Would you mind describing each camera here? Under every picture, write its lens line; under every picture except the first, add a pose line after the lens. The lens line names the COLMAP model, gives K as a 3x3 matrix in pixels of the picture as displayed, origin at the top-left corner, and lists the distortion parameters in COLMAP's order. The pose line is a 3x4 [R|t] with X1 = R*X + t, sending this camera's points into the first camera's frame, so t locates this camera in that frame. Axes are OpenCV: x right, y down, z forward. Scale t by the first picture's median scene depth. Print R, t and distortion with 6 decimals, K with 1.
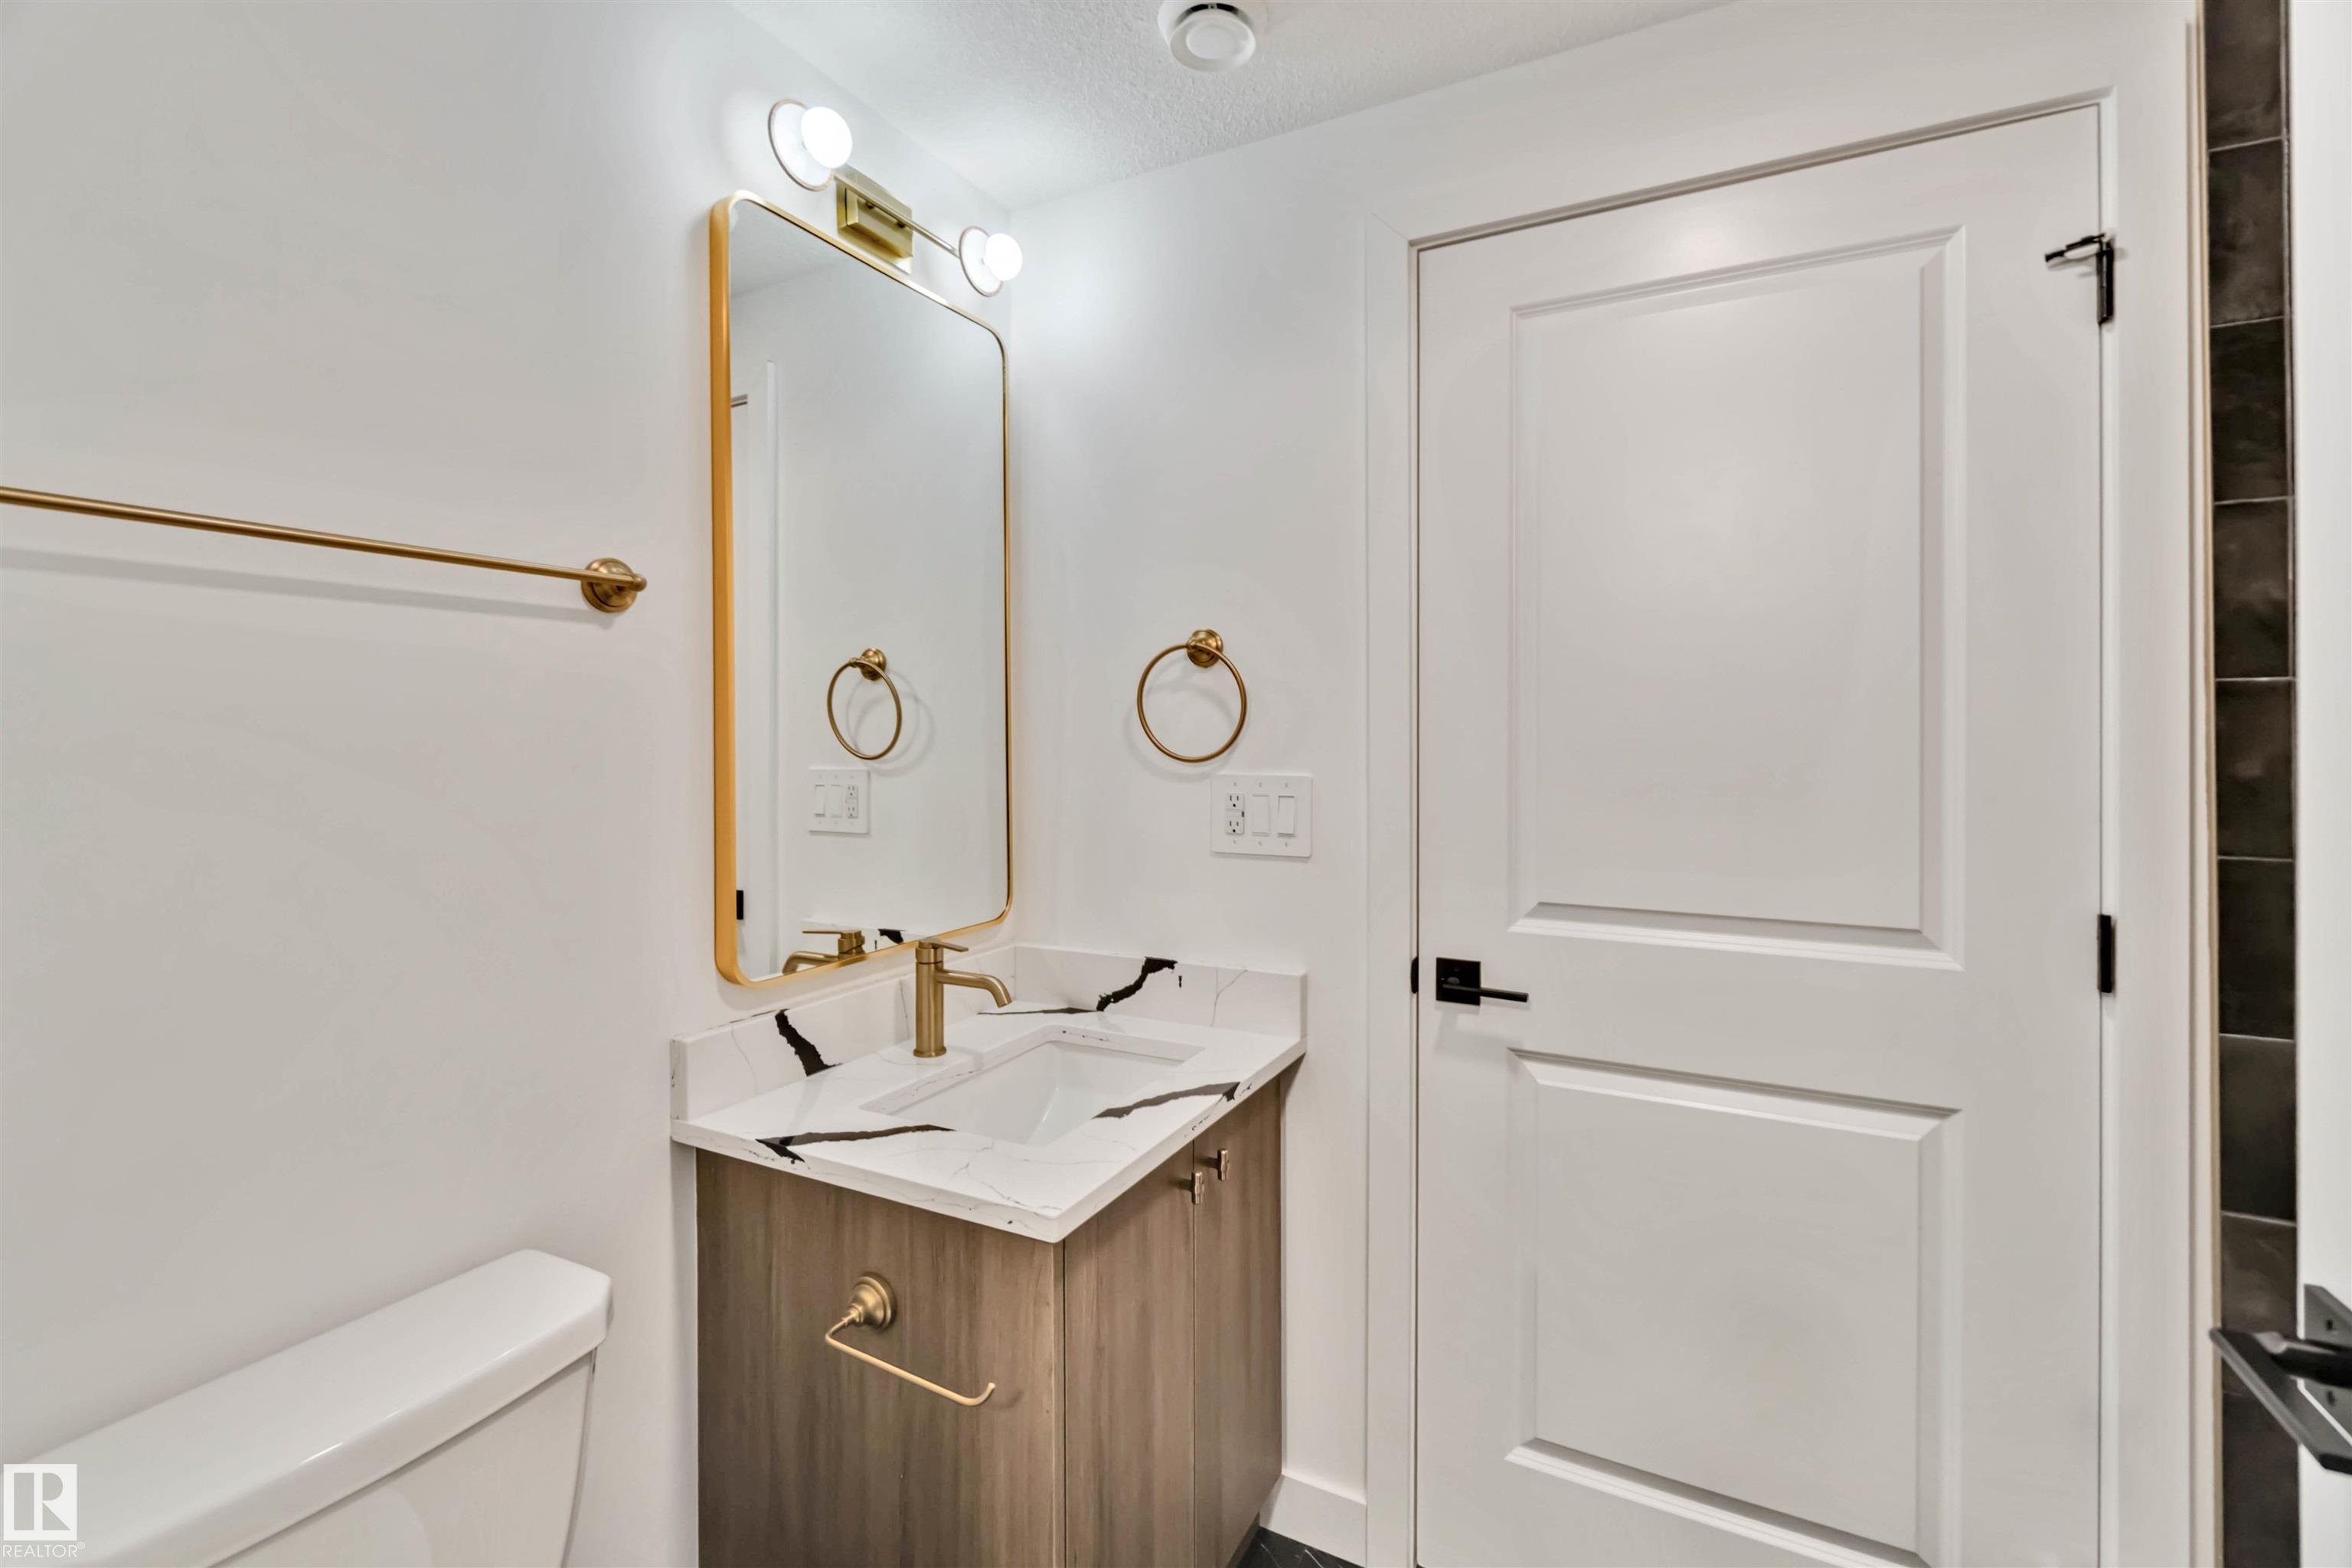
lens RADIAL K [[1054.7, 0, 1181.7], [0, 1054.7, 734.4], [0, 0, 1]] dist [-0.003993, -0.000069]
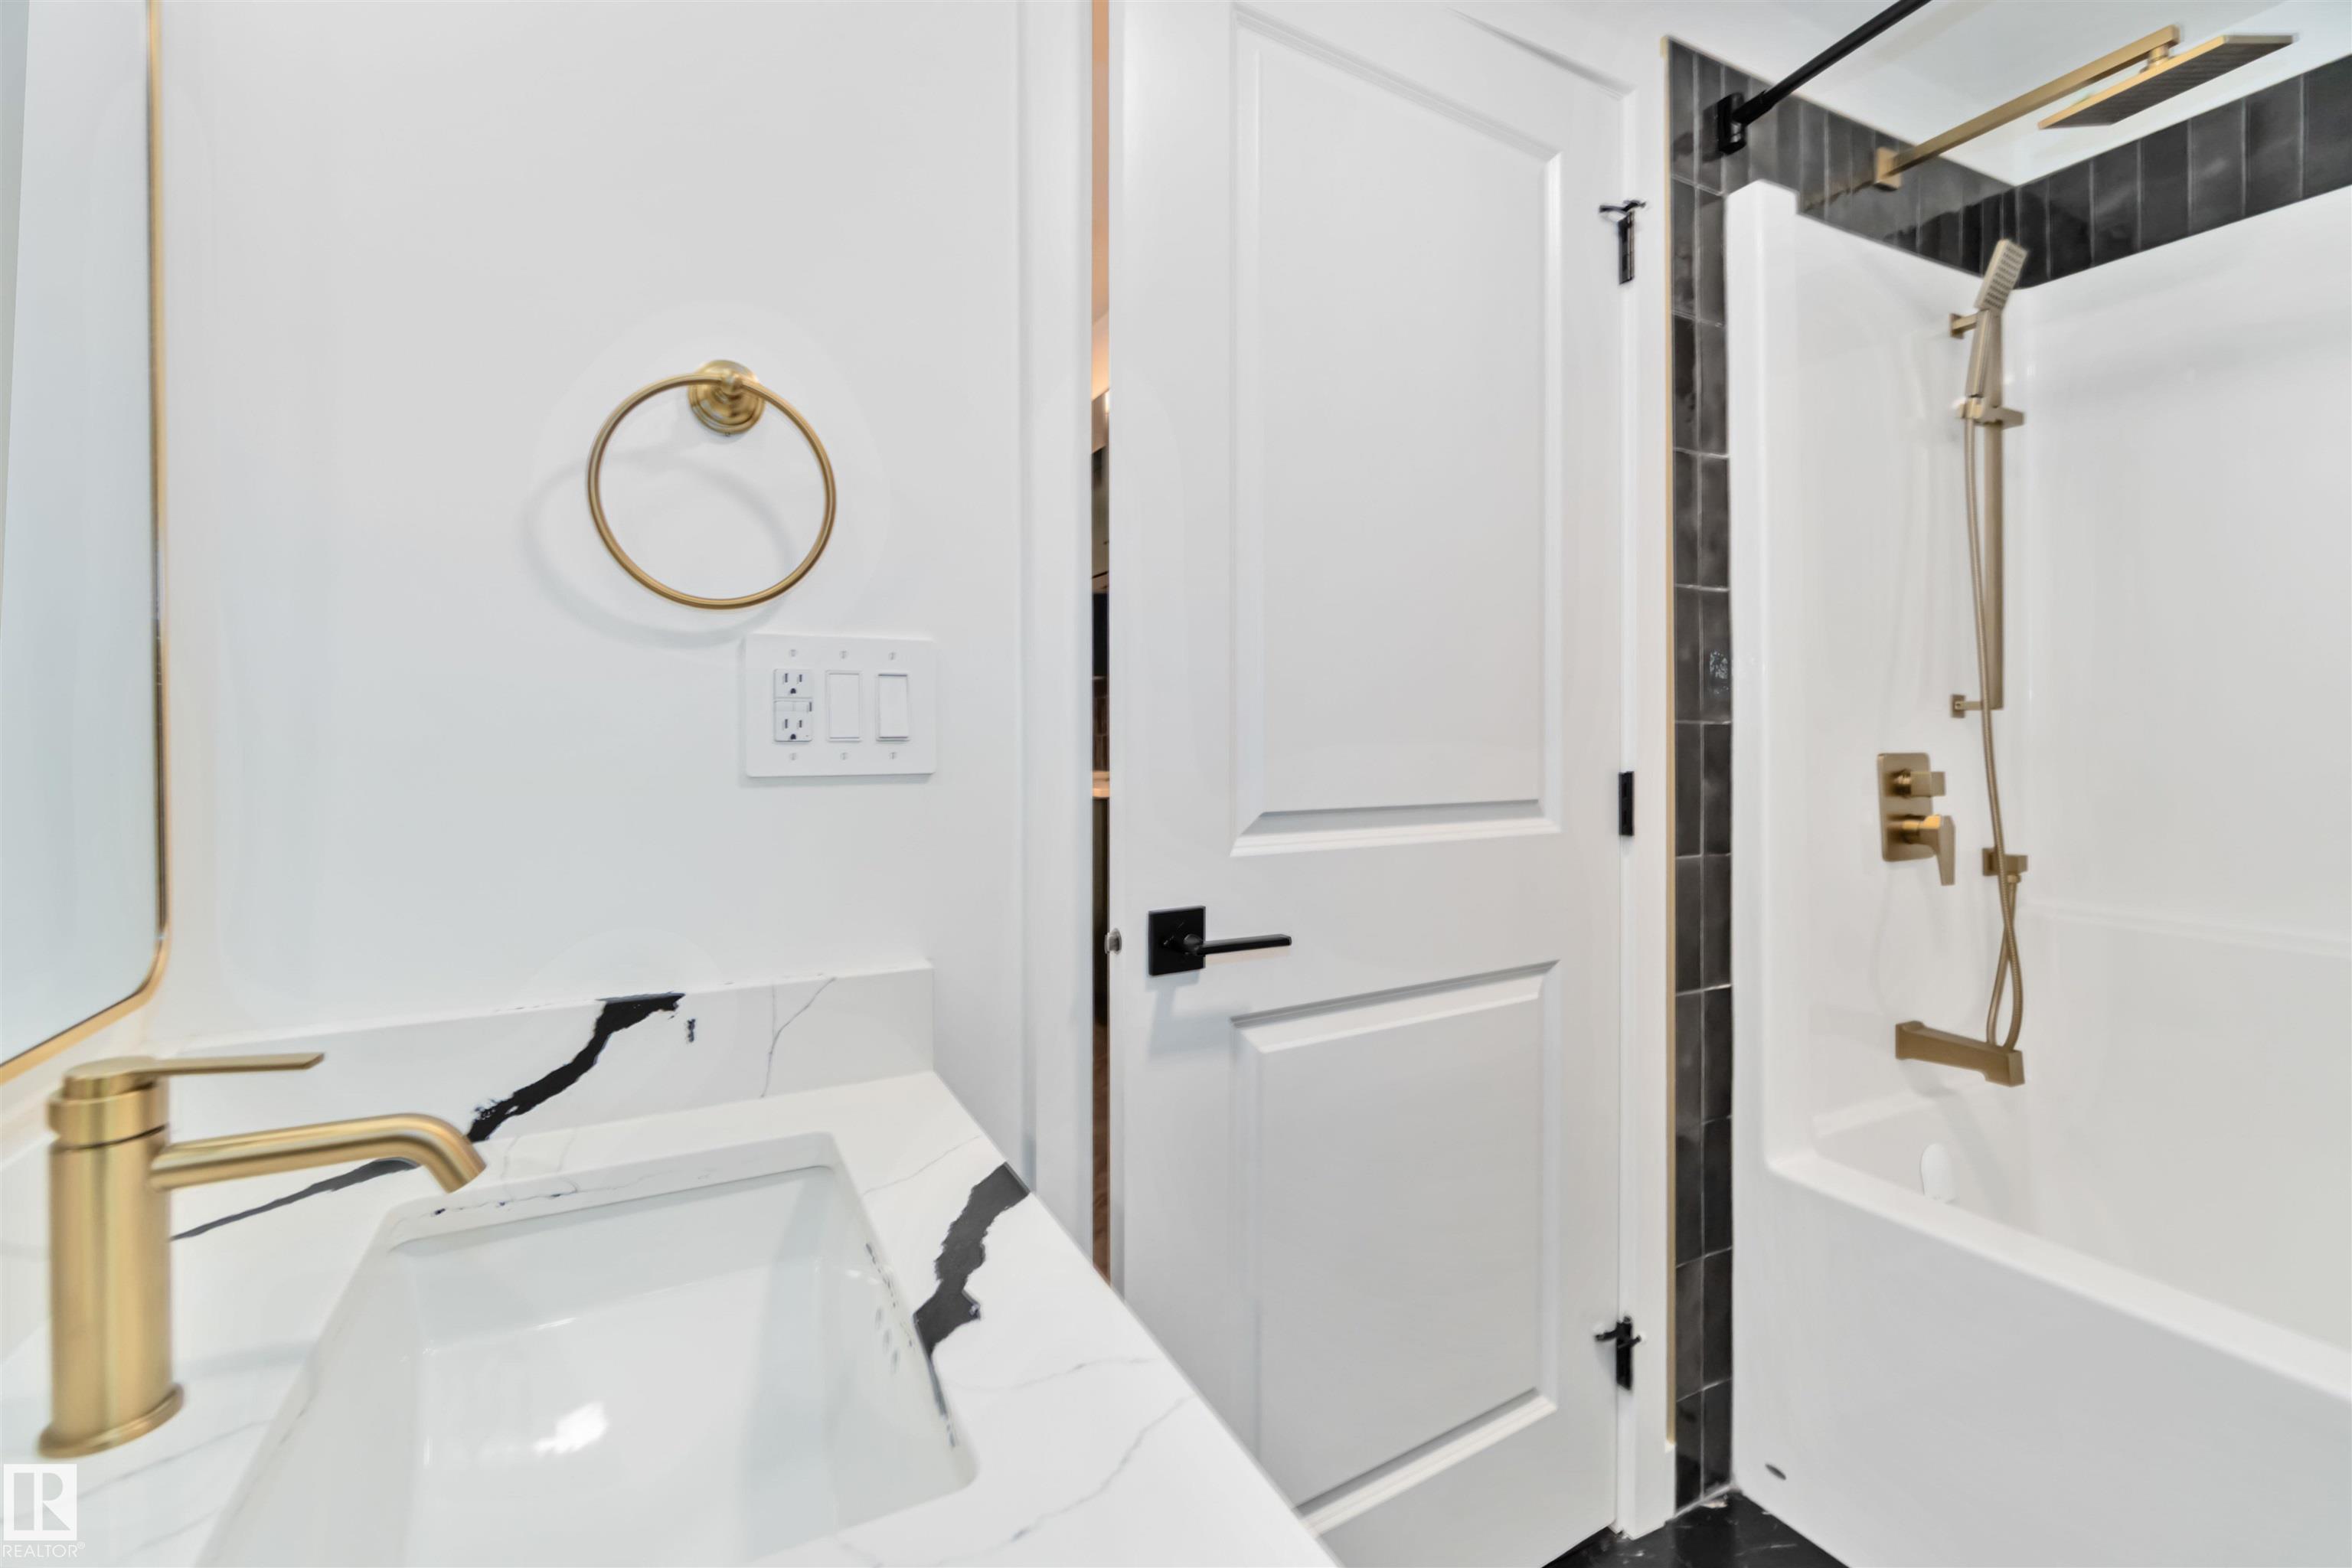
lens RADIAL K [[1054.7, 0, 1181.7], [0, 1054.7, 734.4], [0, 0, 1]] dist [-0.003993, -0.000069]
pose [[0.583013, -0.006688, 0.812435, -0.282009], [-0.003644, 0.999935, 0.010847, 0.083877], [-0.812454, -0.009285, 0.582951, 0.511932]]
